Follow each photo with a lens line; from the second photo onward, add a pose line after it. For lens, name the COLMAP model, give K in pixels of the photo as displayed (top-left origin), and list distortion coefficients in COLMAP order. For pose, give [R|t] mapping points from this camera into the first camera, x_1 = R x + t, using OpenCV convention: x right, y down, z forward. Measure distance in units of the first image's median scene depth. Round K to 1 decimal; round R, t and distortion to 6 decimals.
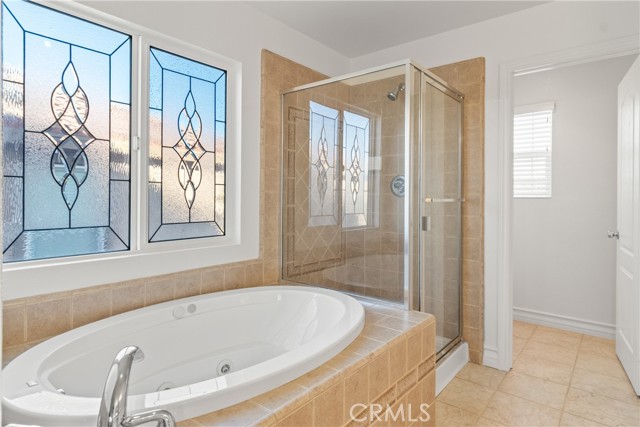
lens RADIAL K [[369.4, 0, 324.3], [0, 369.4, 207.2], [0, 0, 1]] dist [0.004317, -0.001605]
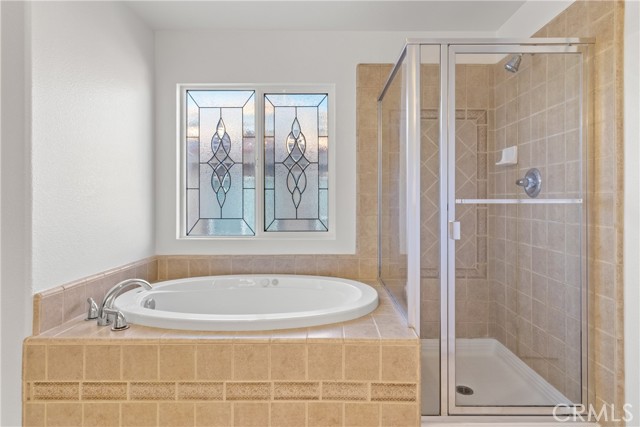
lens RADIAL K [[369.4, 0, 324.8], [0, 369.4, 210.4], [0, 0, 1]] dist [0.004317, -0.001605]
pose [[0.614290, 0.016600, -0.788906, 0.639574], [-0.015161, 0.999842, 0.009233, -0.001960], [0.788935, 0.006289, 0.614445, 0.248341]]
